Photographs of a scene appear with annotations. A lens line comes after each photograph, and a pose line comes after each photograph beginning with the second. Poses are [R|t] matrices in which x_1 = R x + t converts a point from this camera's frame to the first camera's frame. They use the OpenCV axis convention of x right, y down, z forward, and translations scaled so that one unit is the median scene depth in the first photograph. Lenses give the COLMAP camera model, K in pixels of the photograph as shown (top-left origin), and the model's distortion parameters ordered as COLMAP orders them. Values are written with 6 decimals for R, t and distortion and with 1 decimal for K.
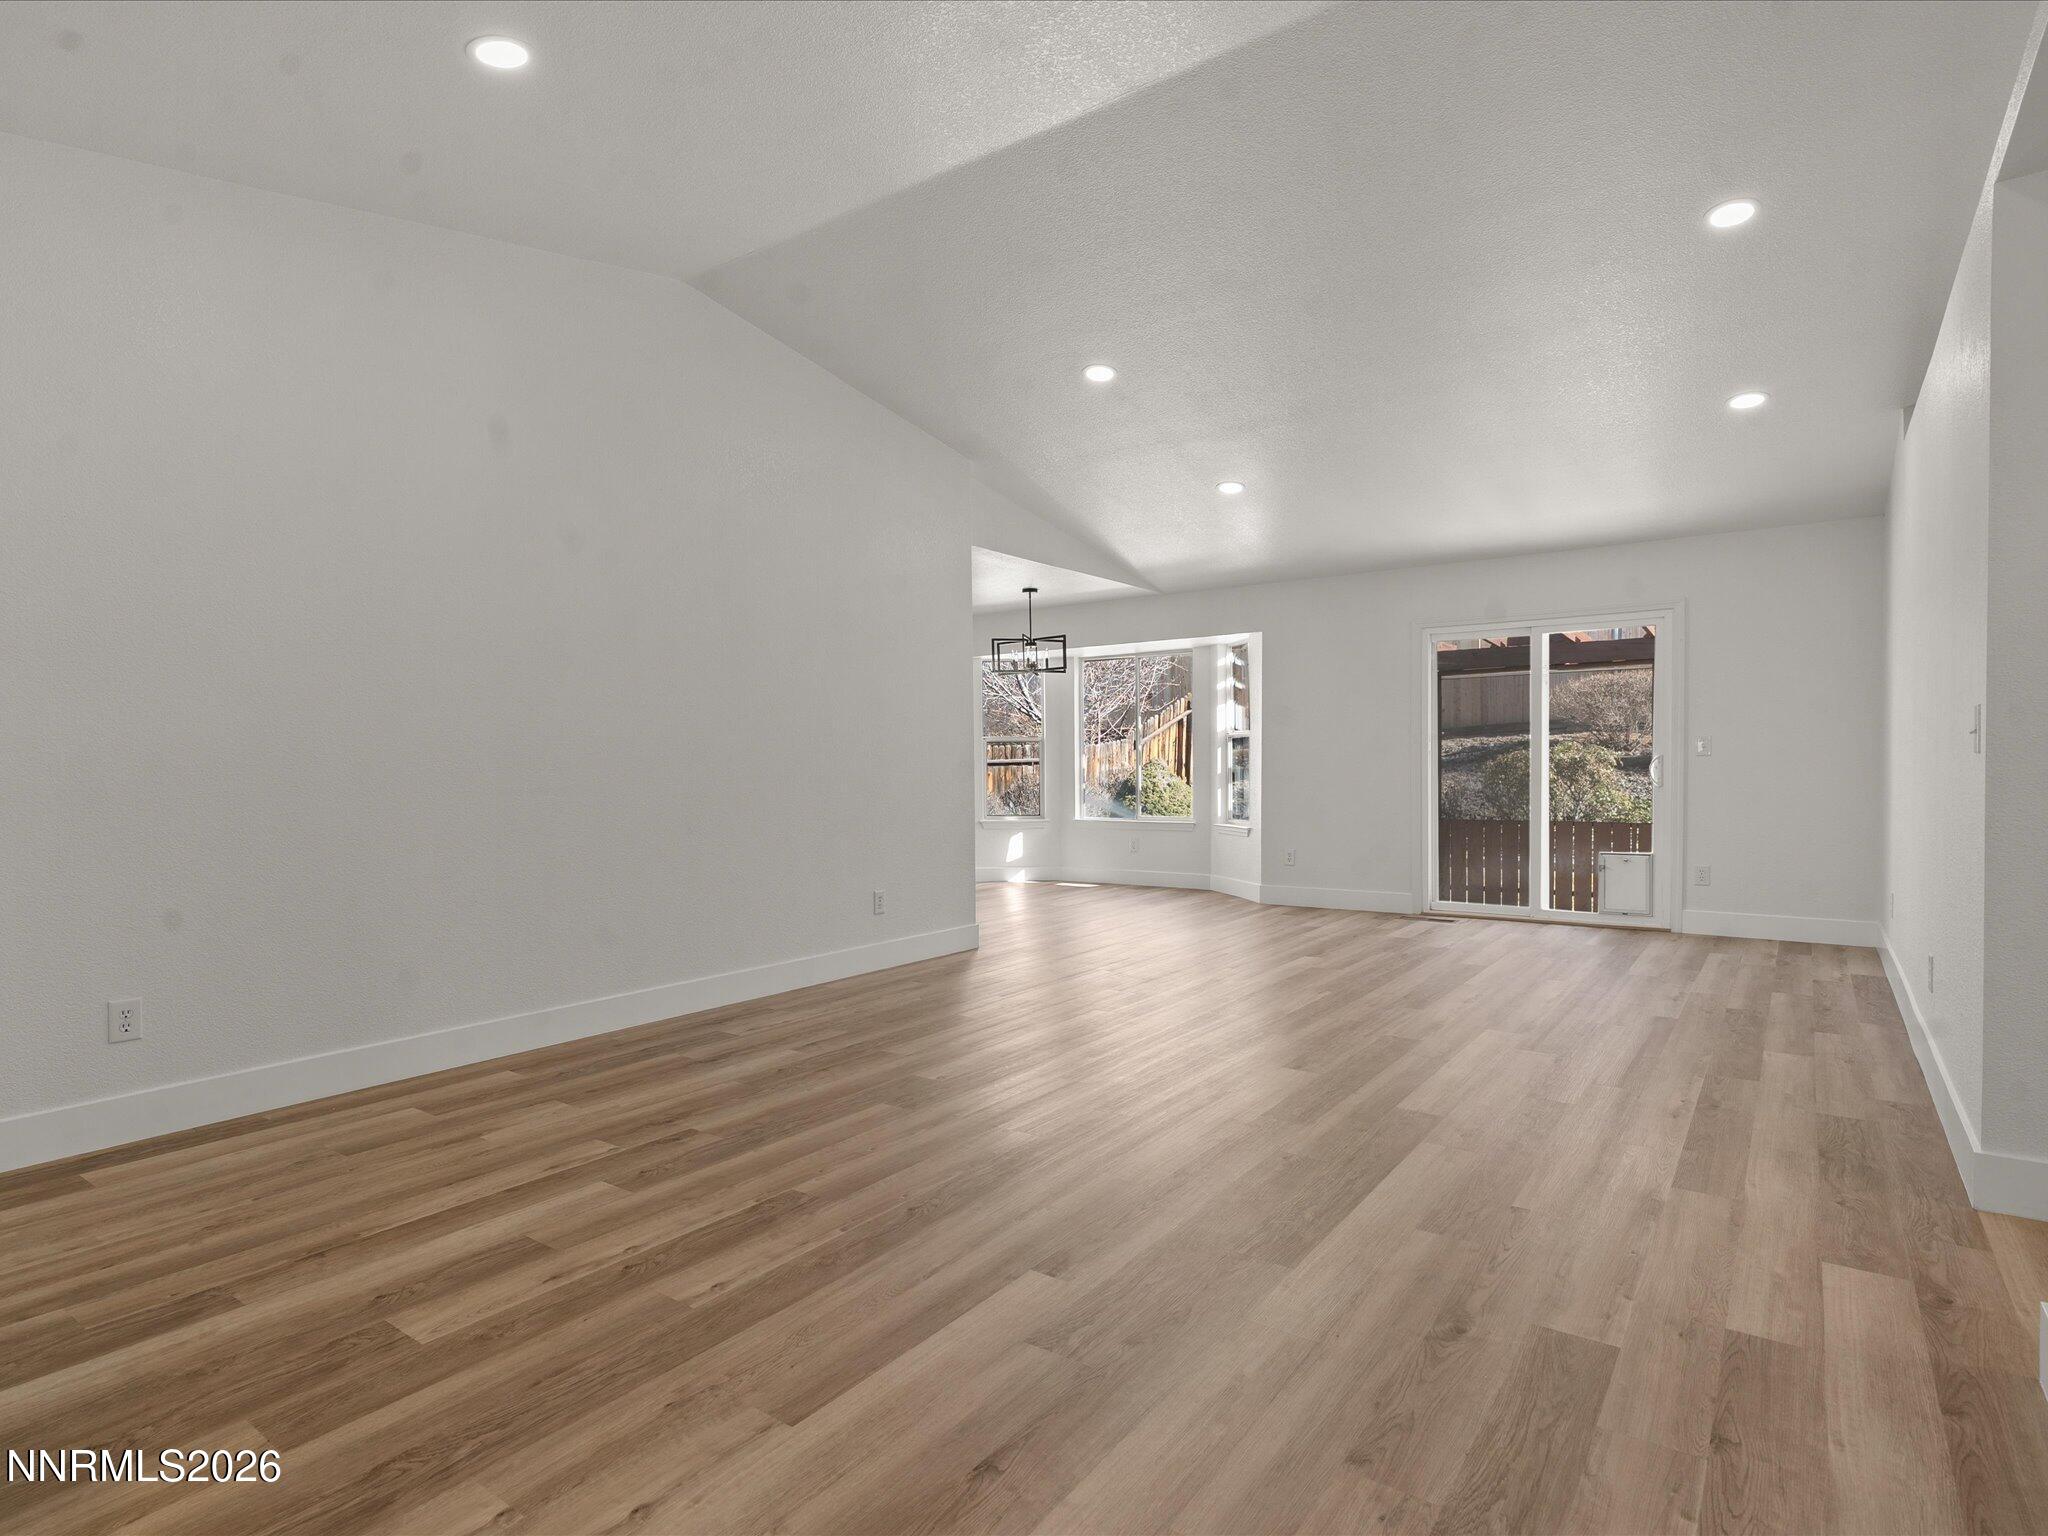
lens RADIAL K [[1041.2, 0, 1010.4], [0, 1041.2, 735.3], [0, 0, 1]] dist [-0.010538, 0.000284]
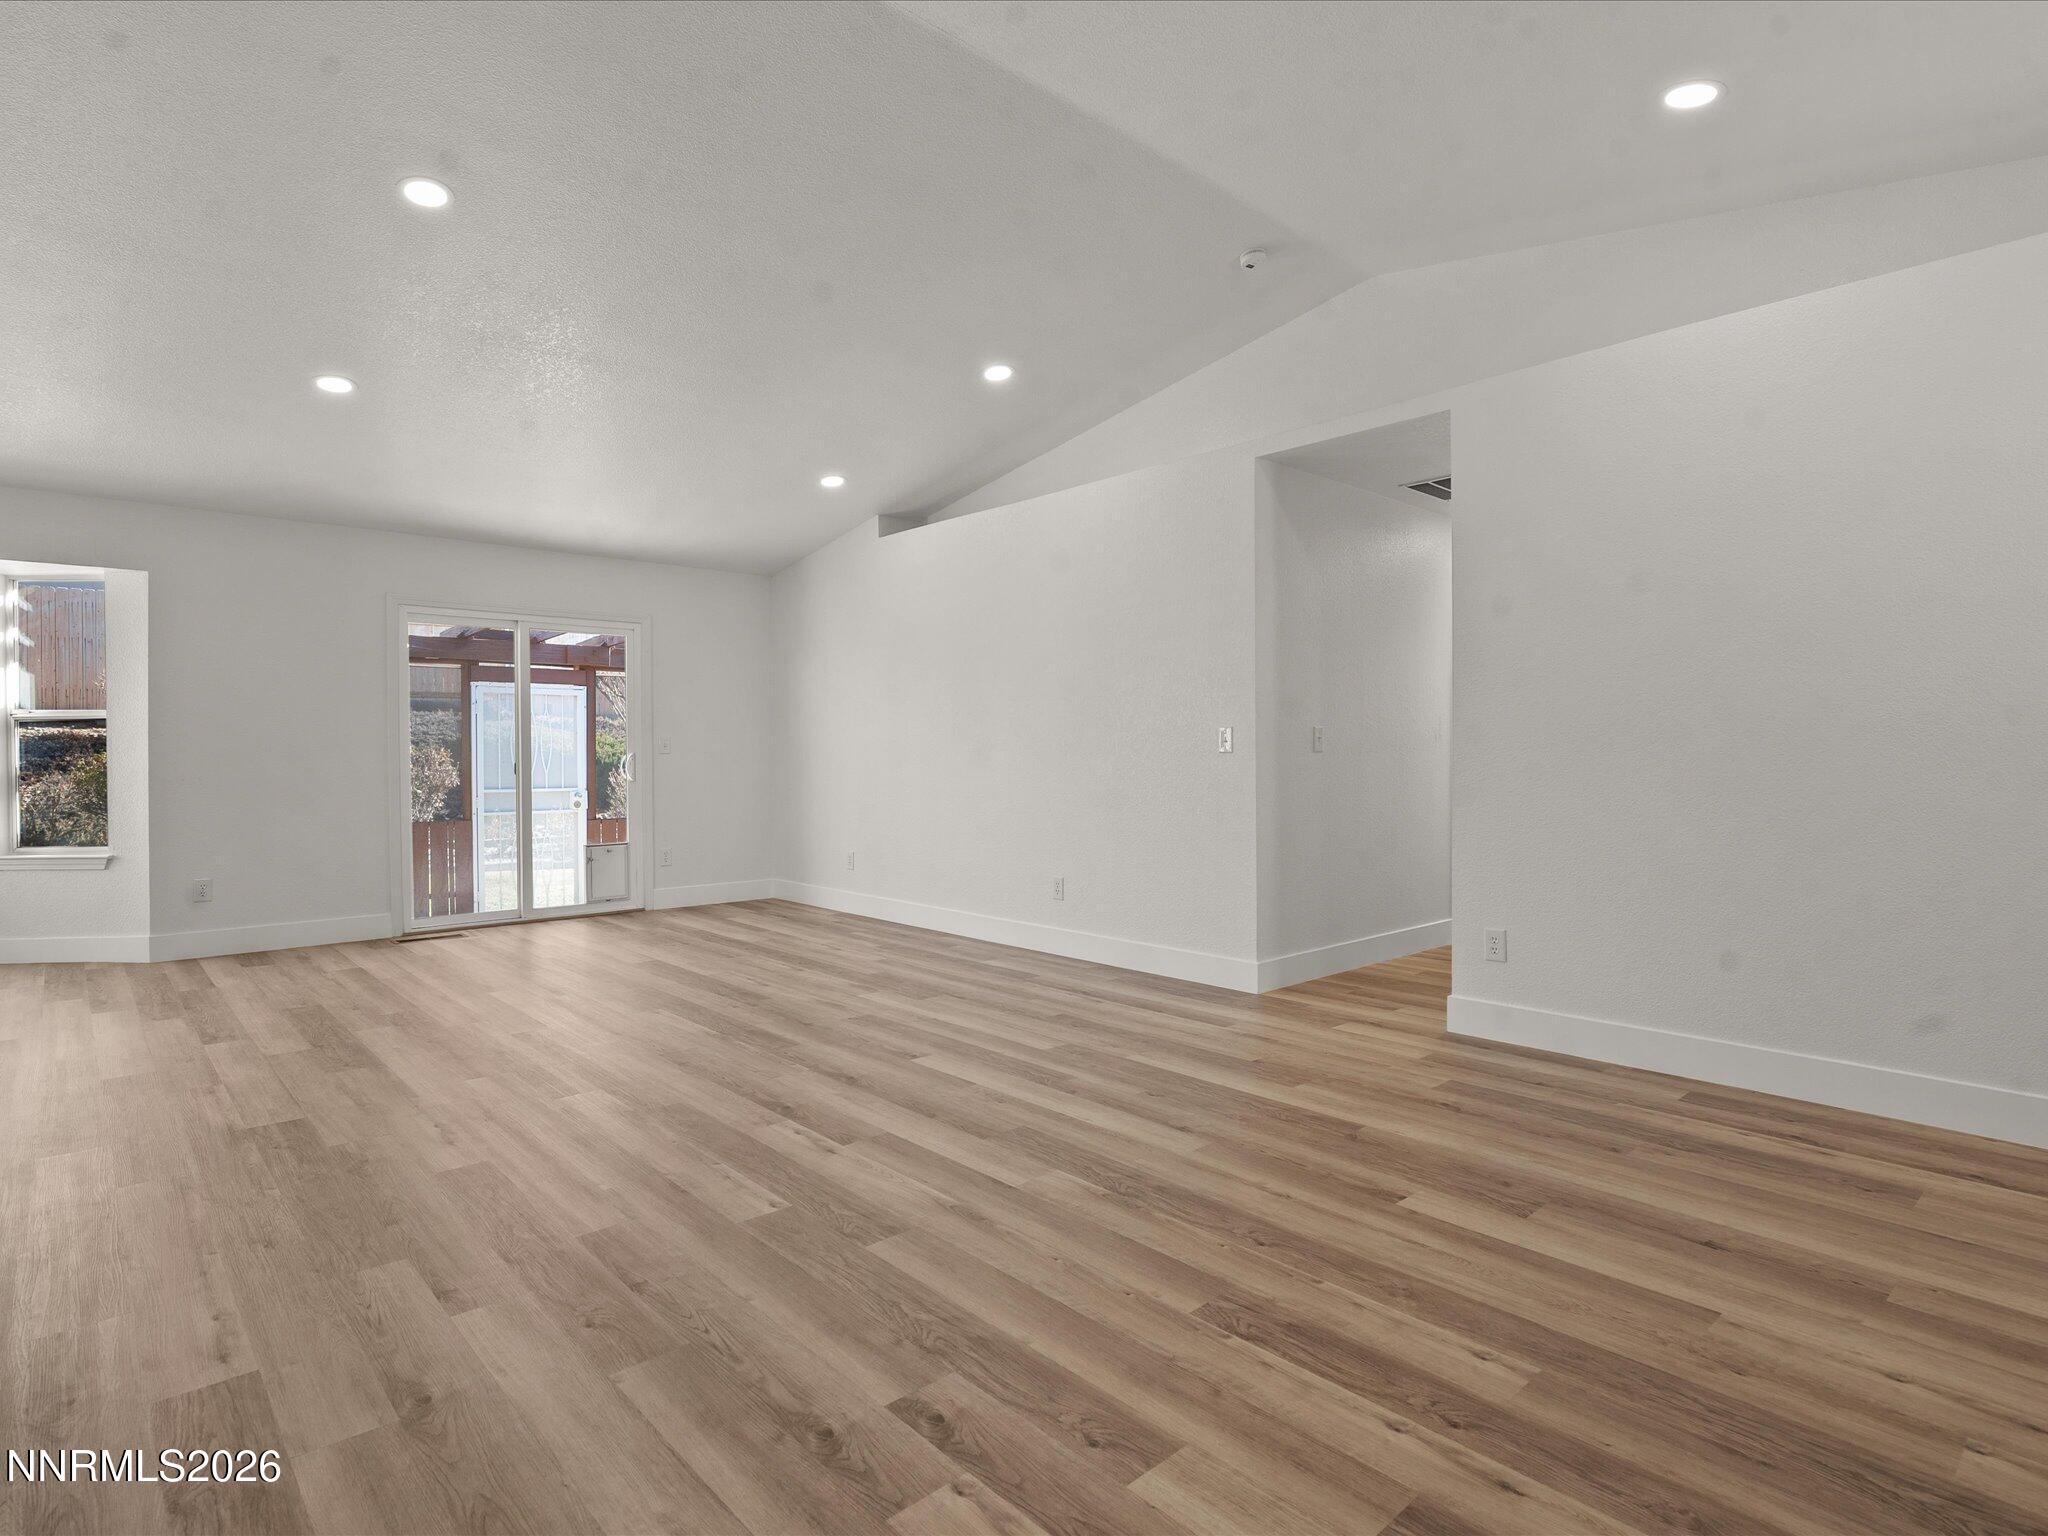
lens RADIAL K [[1041.2, 0, 1010.4], [0, 1041.2, 735.3], [0, 0, 1]] dist [-0.010538, 0.000284]
pose [[0.246867, 0.025519, 0.968713, -0.906313], [-0.022992, 0.999526, -0.020472, 0.034645], [-0.968777, -0.017219, 0.247337, 0.875711]]
